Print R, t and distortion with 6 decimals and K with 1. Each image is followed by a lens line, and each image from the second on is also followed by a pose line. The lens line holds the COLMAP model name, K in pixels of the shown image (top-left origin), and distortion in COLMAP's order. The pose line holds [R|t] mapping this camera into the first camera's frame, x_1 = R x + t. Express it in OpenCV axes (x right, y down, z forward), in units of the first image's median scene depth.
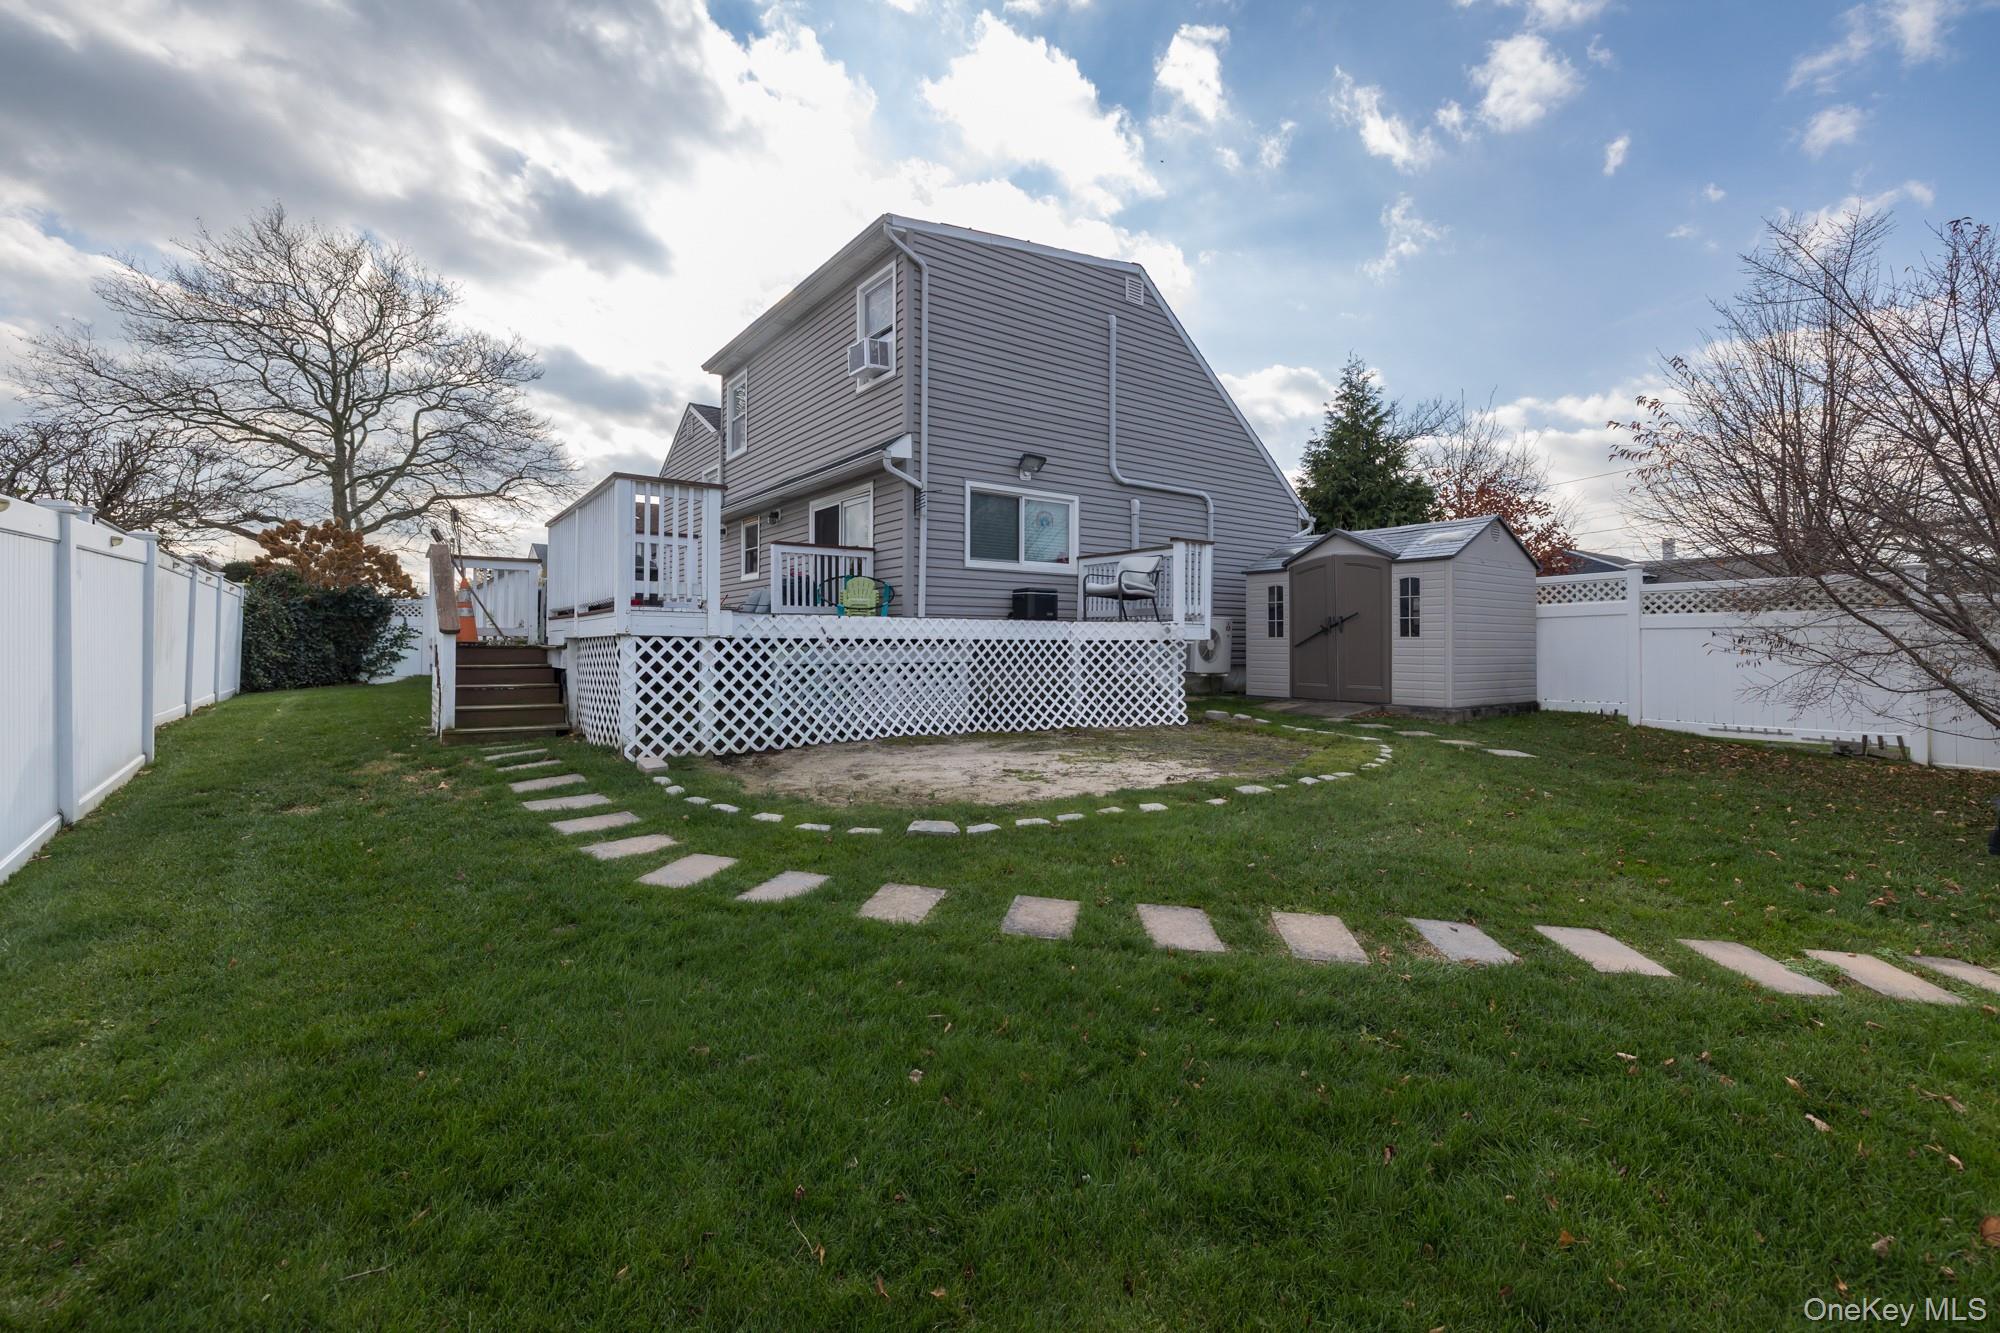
lens RADIAL K [[843.2, 0, 994.7], [0, 843.2, 634.3], [0, 0, 1]] dist [-0.012286, 0.000109]
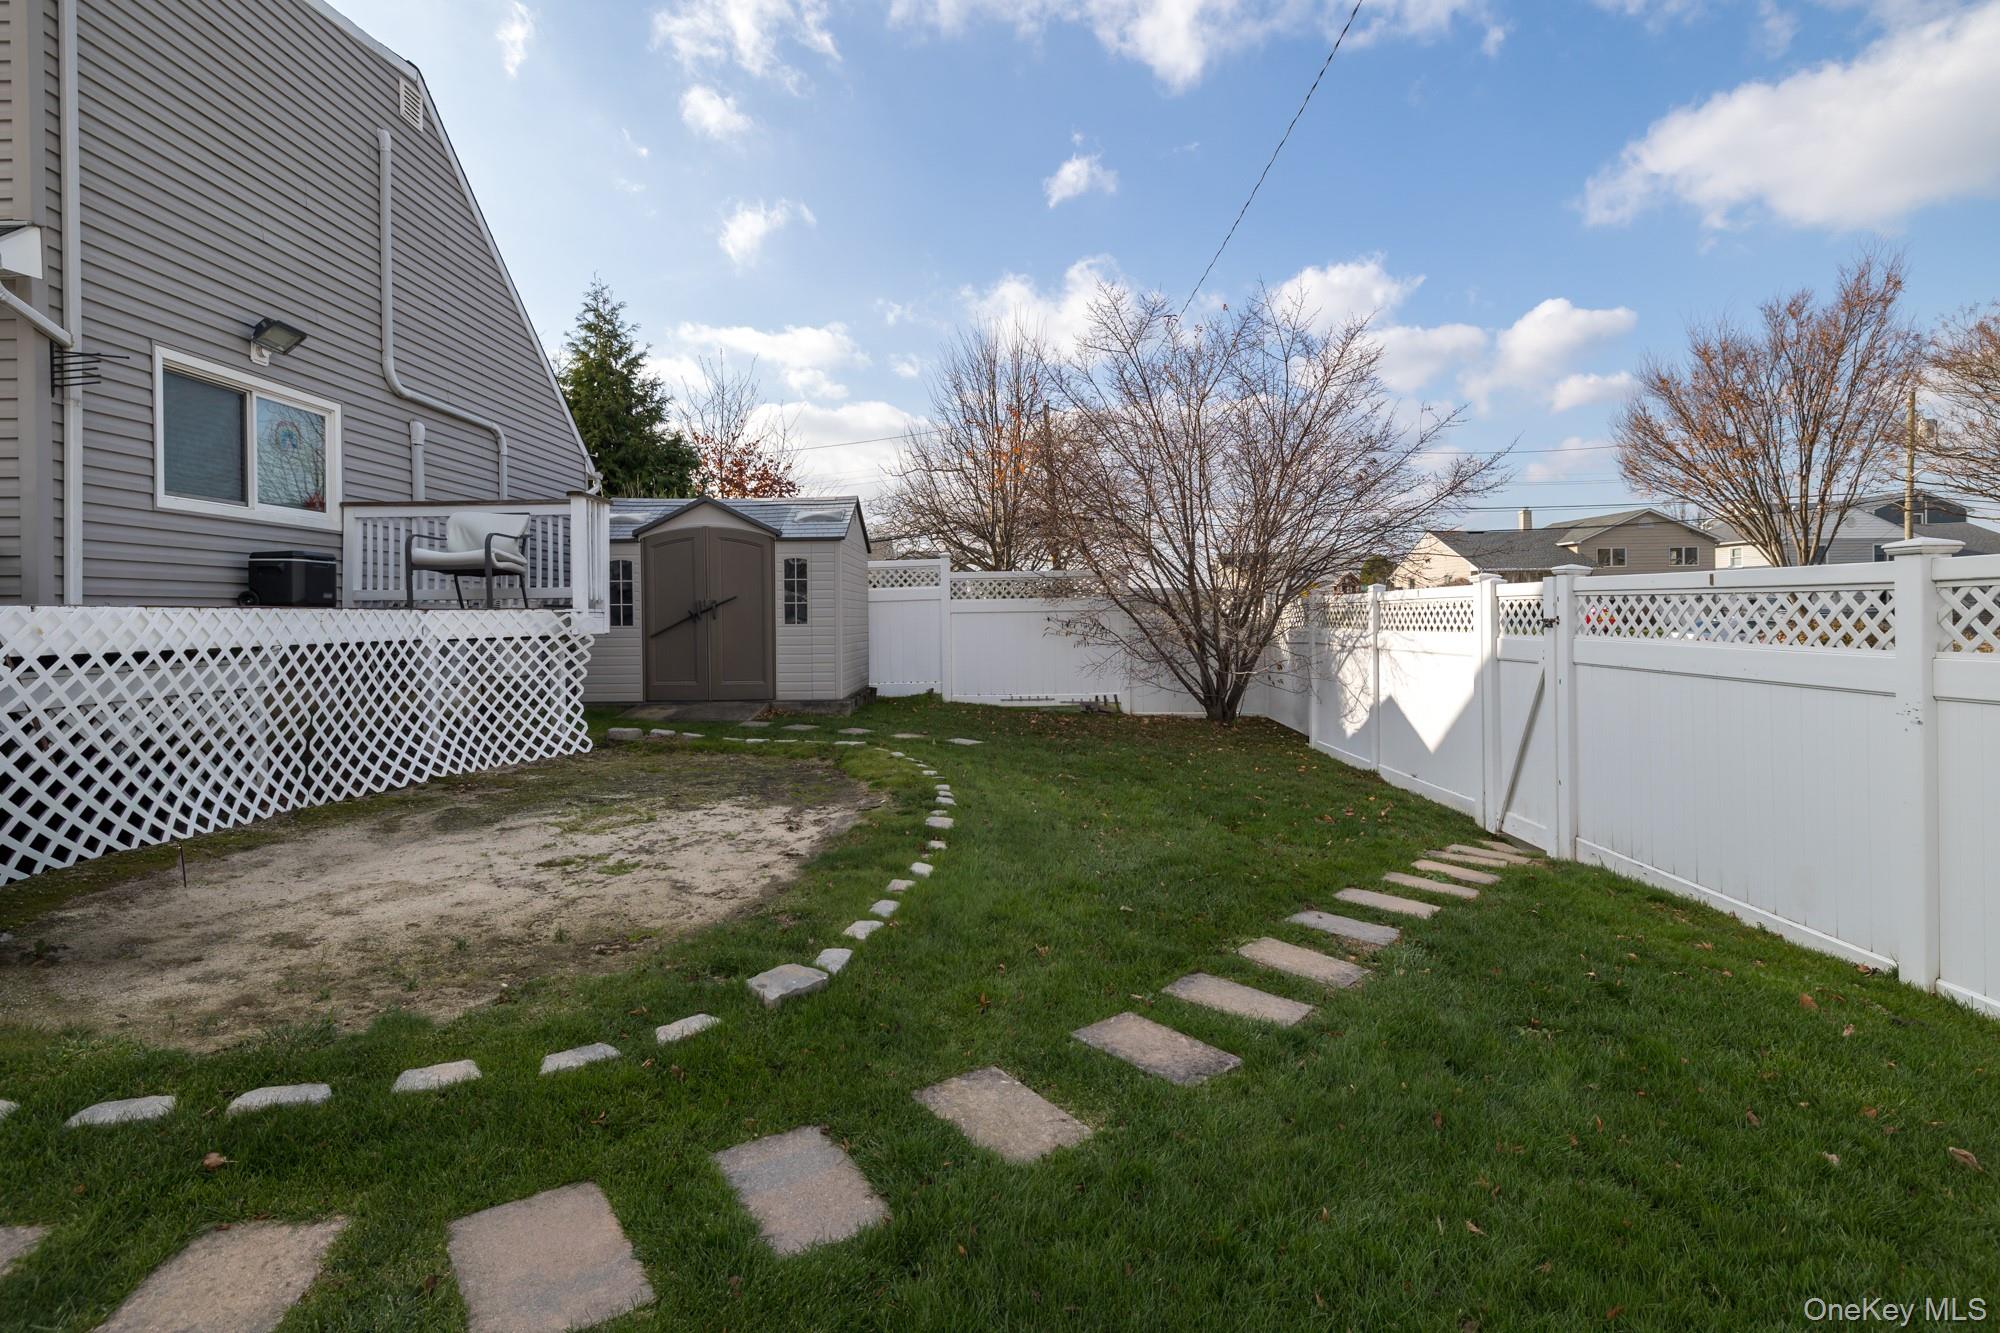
lens RADIAL K [[983.5, 0, 1001.7], [0, 983.5, 619.7], [0, 0, 1]] dist [0.000119, 0.001193]
pose [[0.588766, -0.013231, 0.808195, -0.227675], [0.005143, 0.999907, 0.012623, -0.013827], [-0.808287, -0.003275, 0.588779, 0.199594]]
